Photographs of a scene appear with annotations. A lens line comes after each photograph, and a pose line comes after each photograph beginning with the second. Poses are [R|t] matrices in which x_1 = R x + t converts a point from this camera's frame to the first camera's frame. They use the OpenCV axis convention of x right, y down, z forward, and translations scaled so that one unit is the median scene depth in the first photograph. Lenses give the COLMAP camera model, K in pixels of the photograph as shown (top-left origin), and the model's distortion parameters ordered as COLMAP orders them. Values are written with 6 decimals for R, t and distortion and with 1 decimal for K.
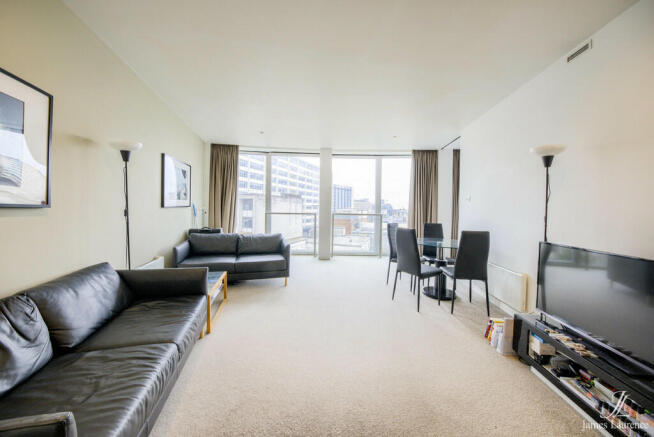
lens RADIAL K [[228.3, 0, 324.7], [0, 228.3, 209.2], [0, 0, 1]] dist [-0.000248, 0.000054]
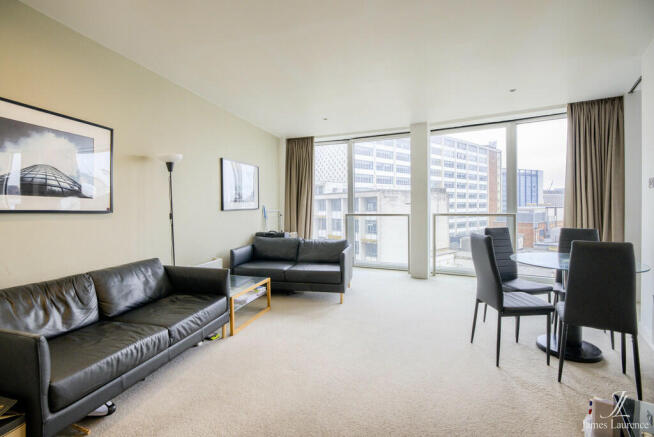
lens RADIAL K [[308.7, 0, 326.6], [0, 308.7, 209.2], [0, 0, 1]] dist [0.000207, -0.000608]
pose [[0.875964, -0.021215, -0.481909, 0.321033], [0.021055, 0.999762, -0.005740, 0.003367], [0.481916, -0.005119, 0.876202, 0.007714]]
